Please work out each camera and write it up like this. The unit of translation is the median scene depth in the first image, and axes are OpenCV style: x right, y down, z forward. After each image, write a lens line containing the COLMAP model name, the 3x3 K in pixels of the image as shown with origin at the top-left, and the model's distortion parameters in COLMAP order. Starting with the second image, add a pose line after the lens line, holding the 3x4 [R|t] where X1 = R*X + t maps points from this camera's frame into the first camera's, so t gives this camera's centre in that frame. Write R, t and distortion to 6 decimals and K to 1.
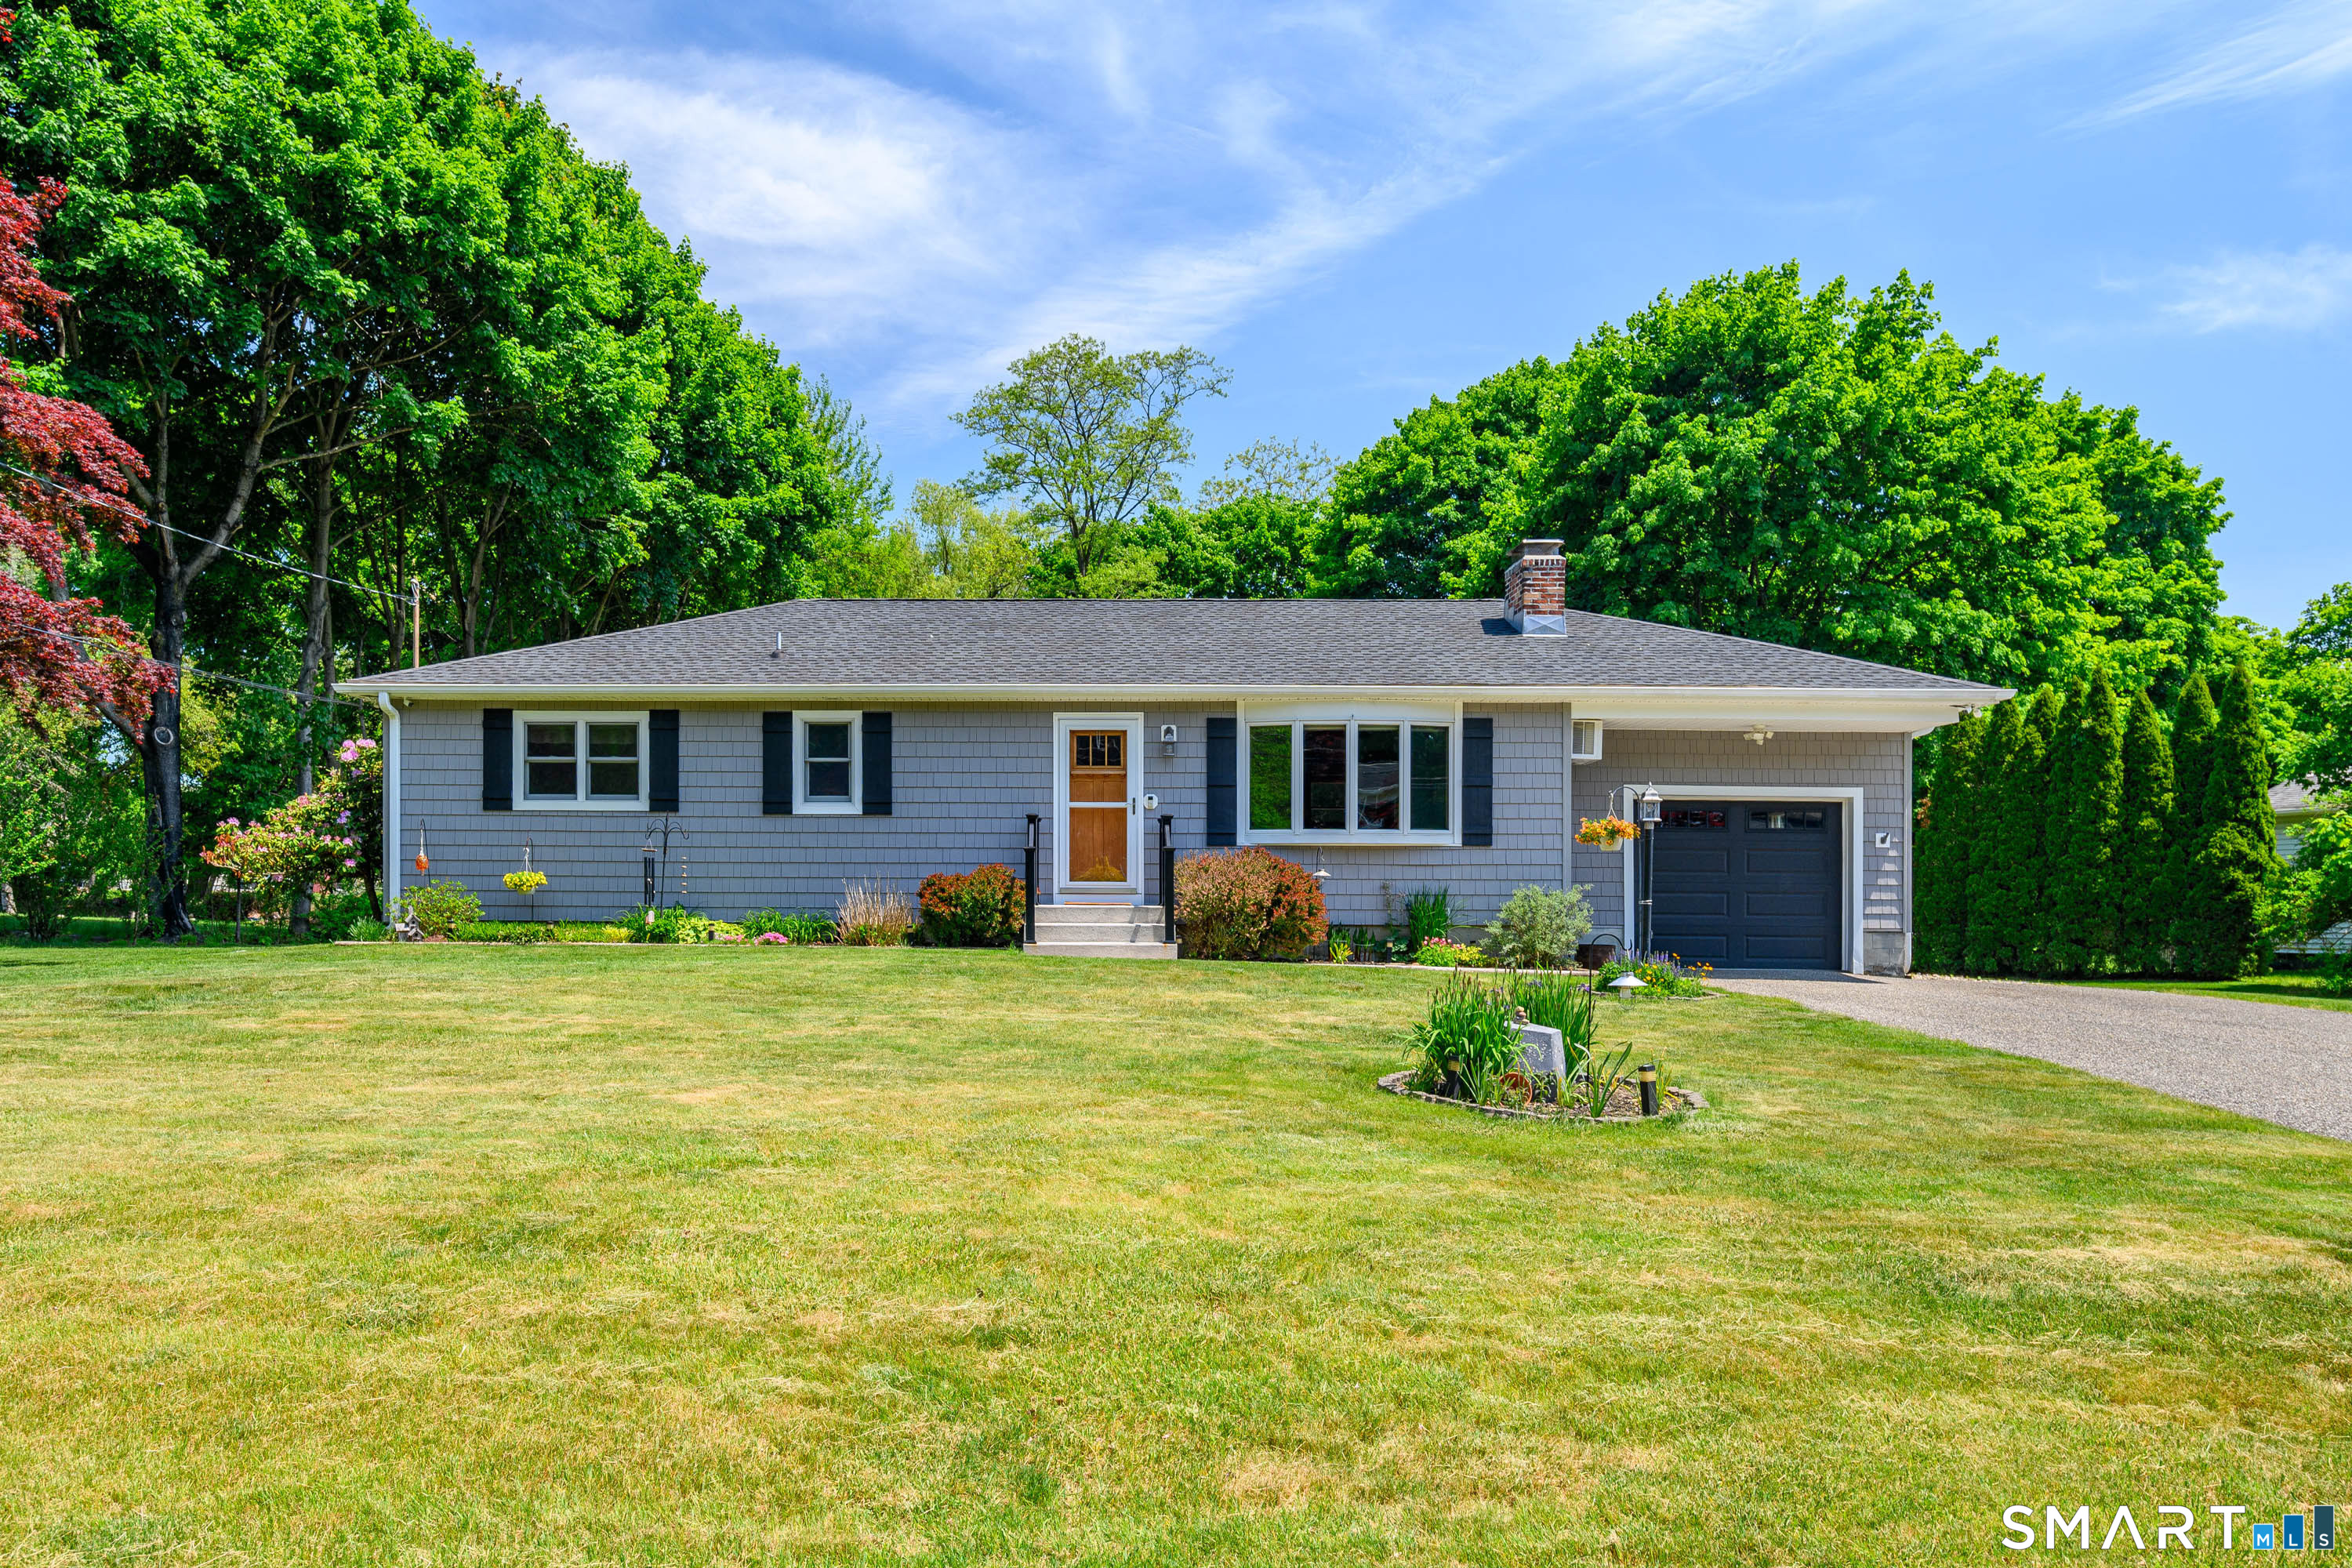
lens RADIAL K [[1637.9, 0, 1172.7], [0, 1637.9, 856.3], [0, 0, 1]] dist [0.003862, 0.003806]
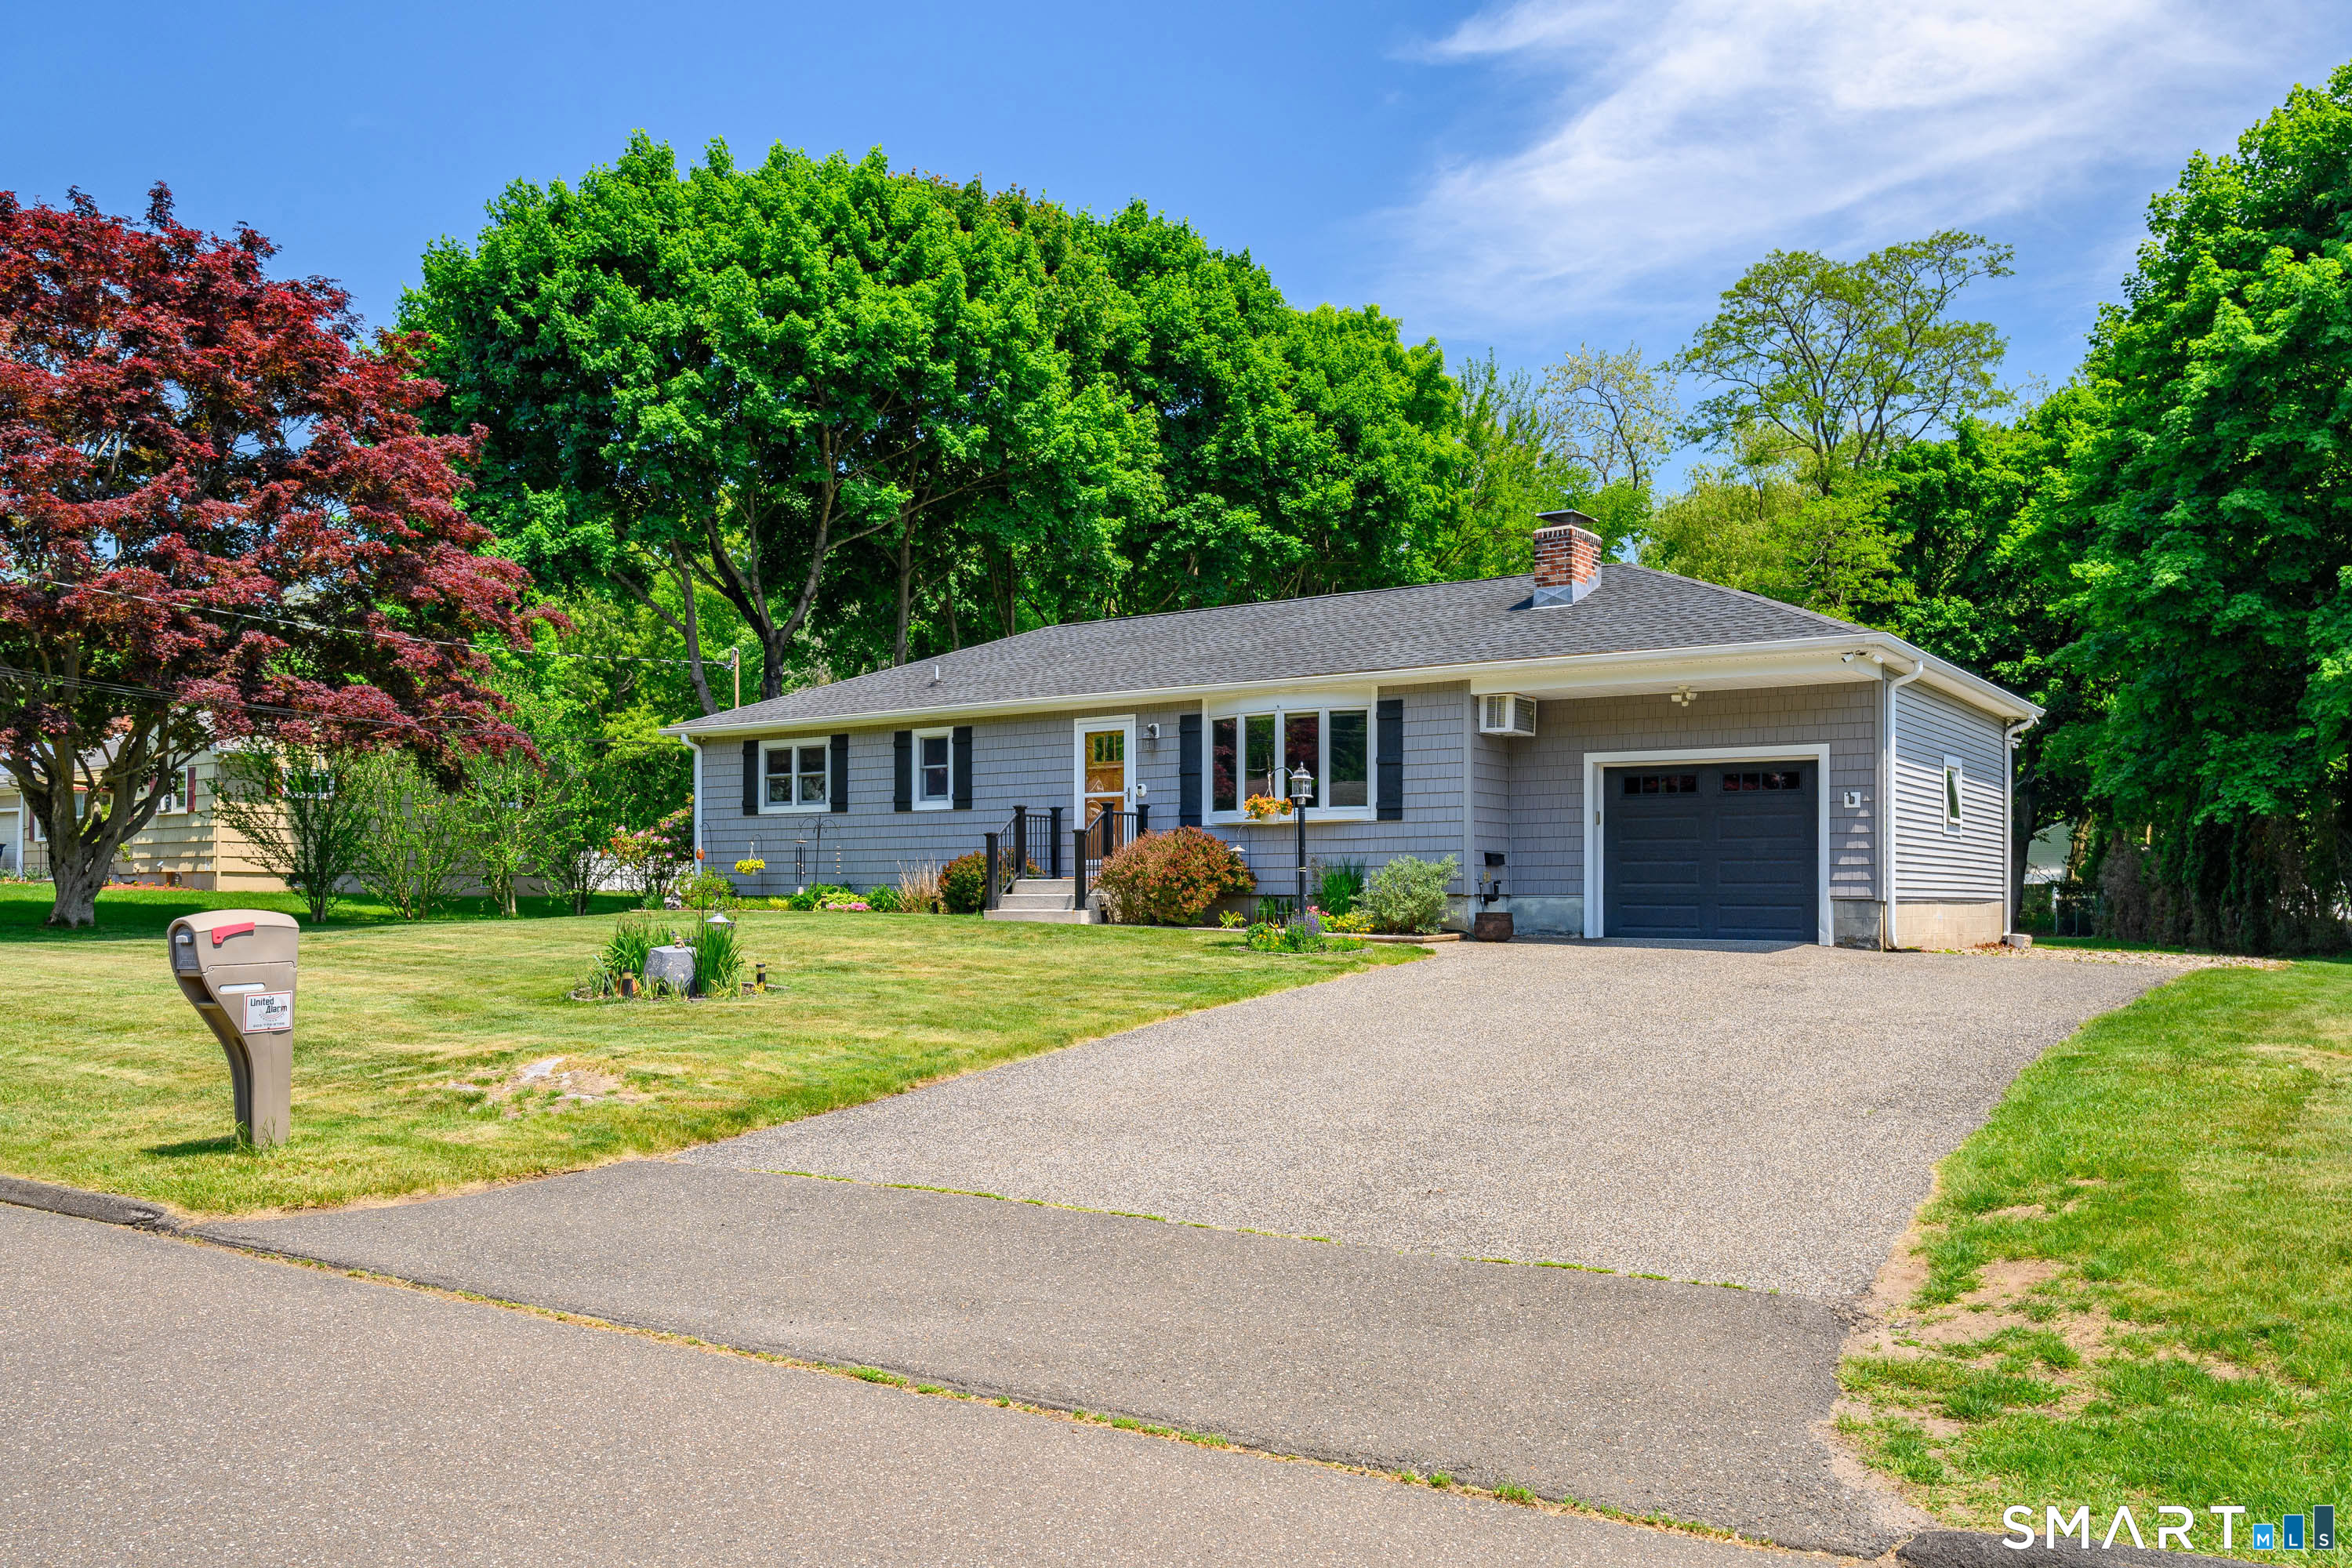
lens RADIAL K [[1877.0, 0, 1176.0], [0, 1877.0, 784.0], [0, 0, 1]] dist [-0.002972, -0.000910]
pose [[0.821483, -0.039798, -0.568842, 0.765841], [0.023033, 0.999063, -0.036635, 0.011772], [0.569767, 0.016992, 0.821630, -0.082637]]
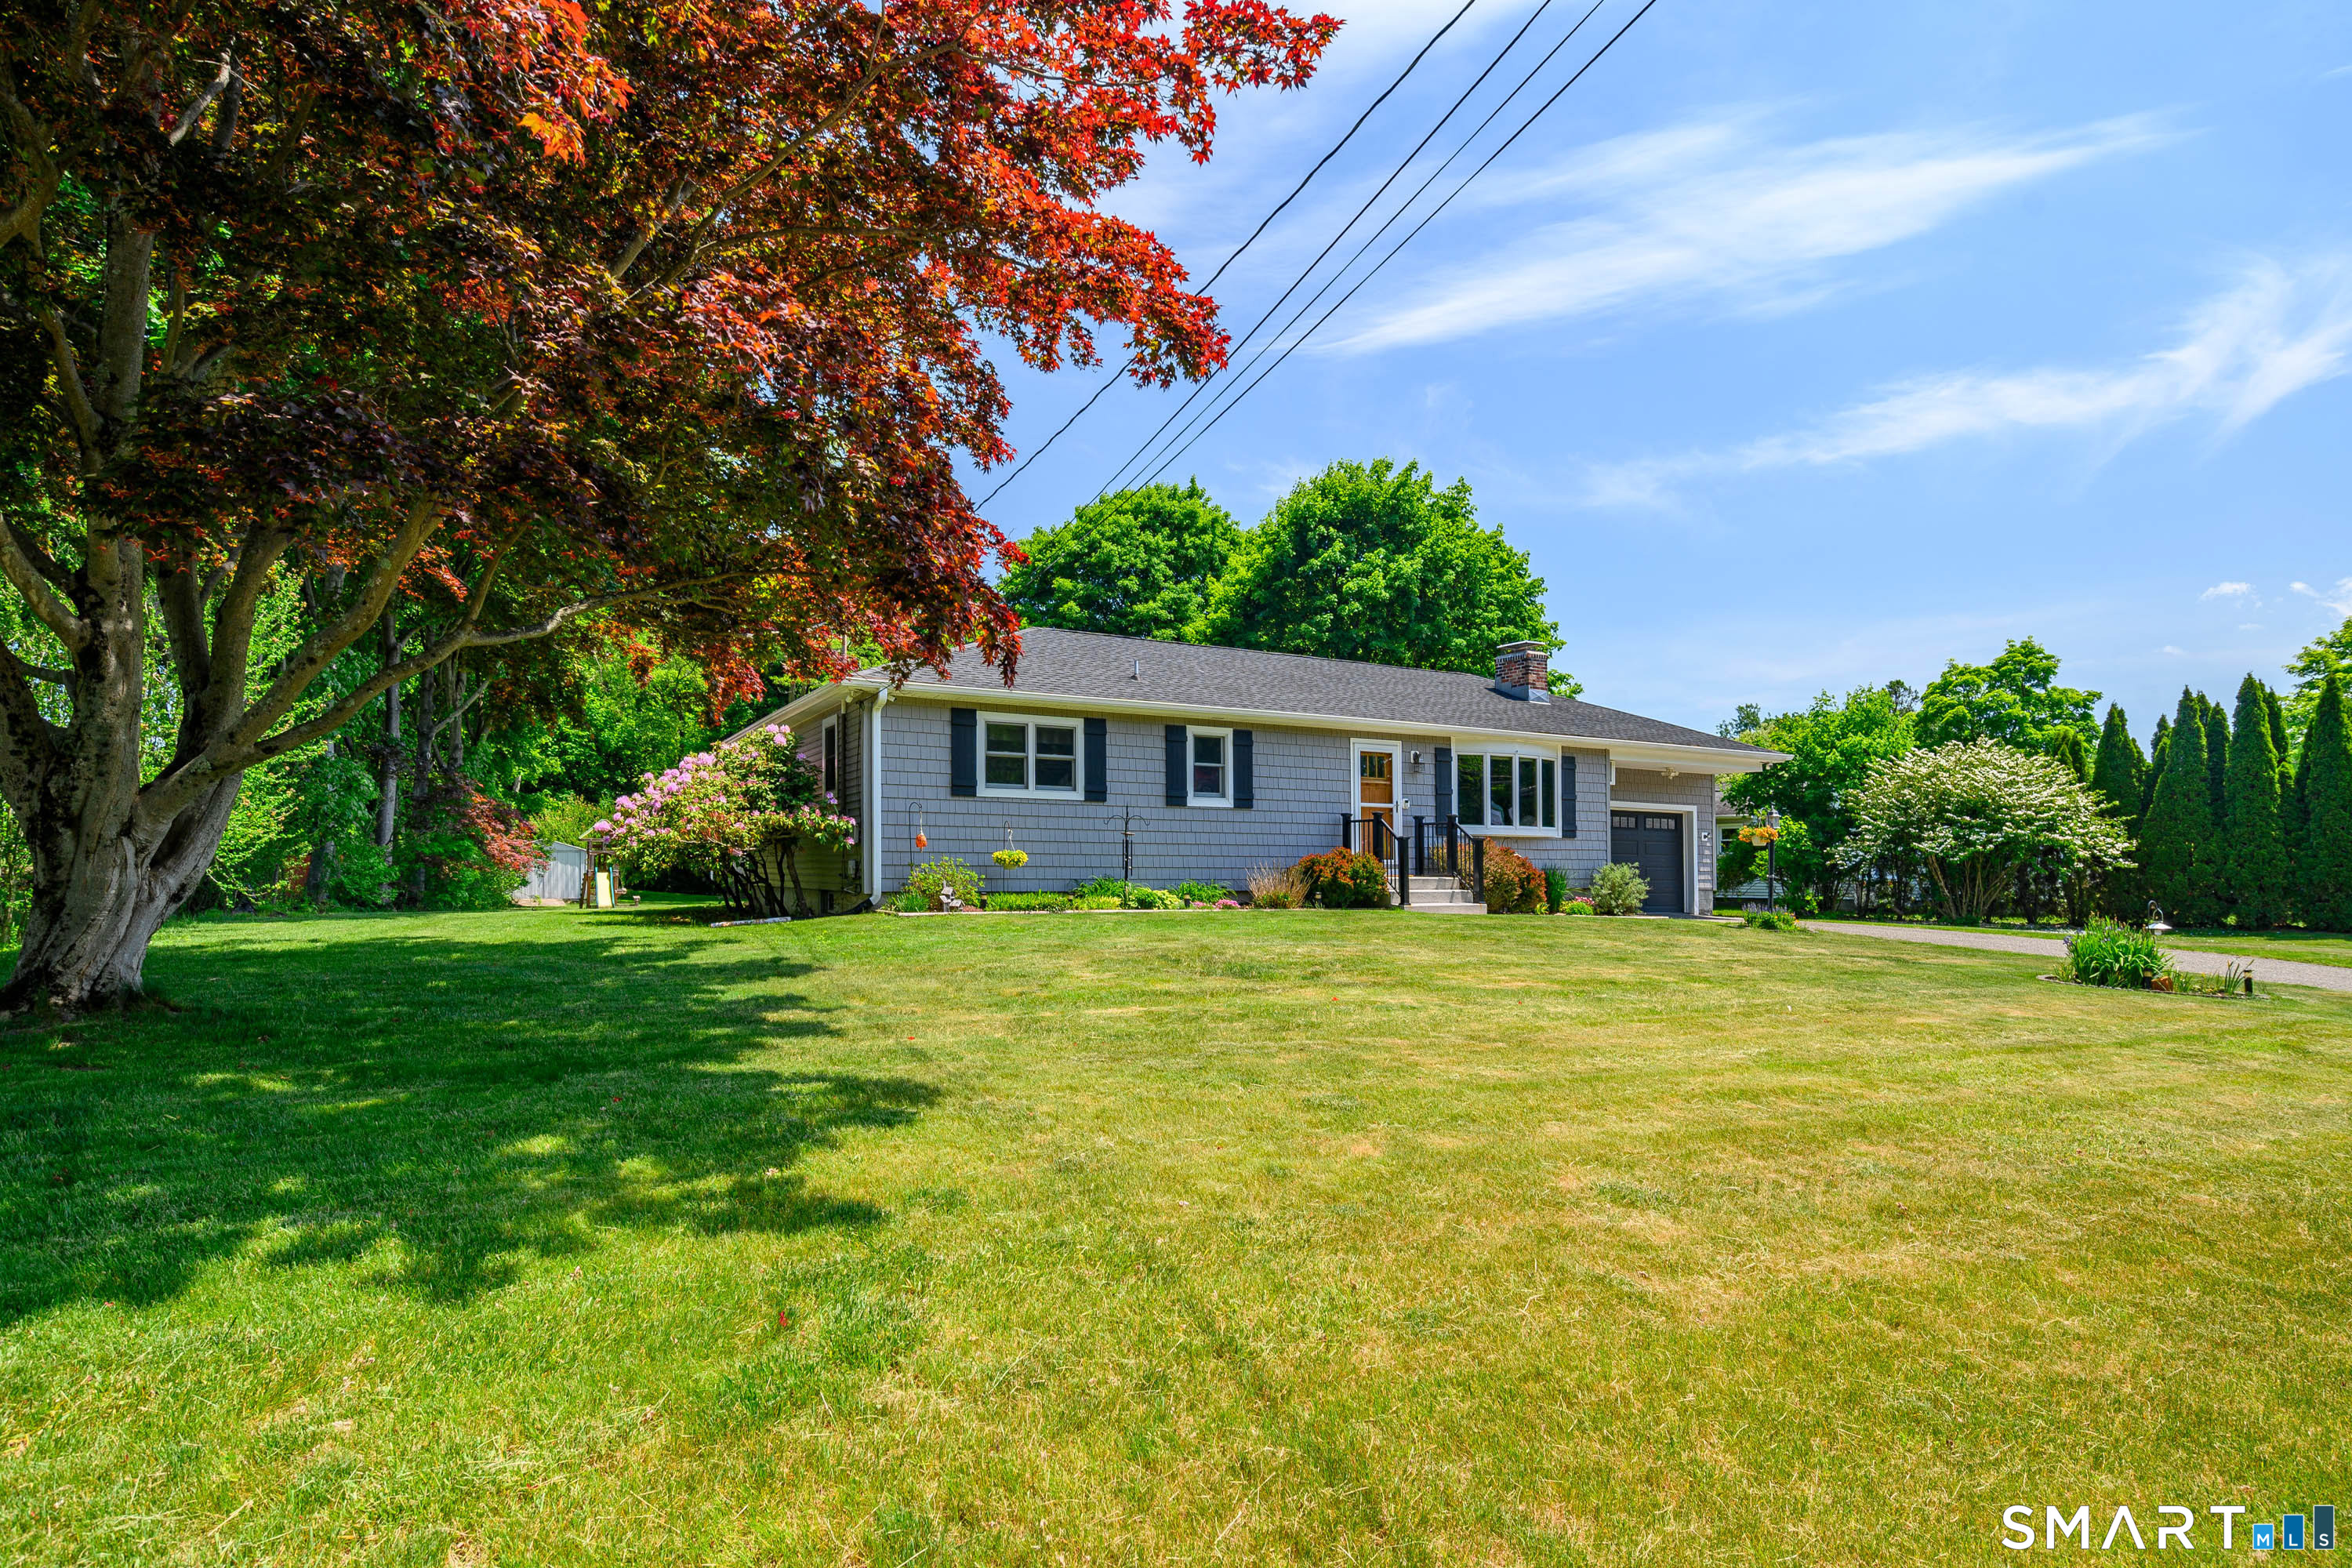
lens RADIAL K [[1169.7, 0, 1221.5], [0, 1169.7, 856.1], [0, 0, 1]] dist [-0.000519, -0.000229]
pose [[0.867385, 0.004980, 0.497613, -0.662768], [-0.020959, 0.999428, 0.026531, -0.011361], [-0.497197, -0.033442, 0.866993, 0.189522]]
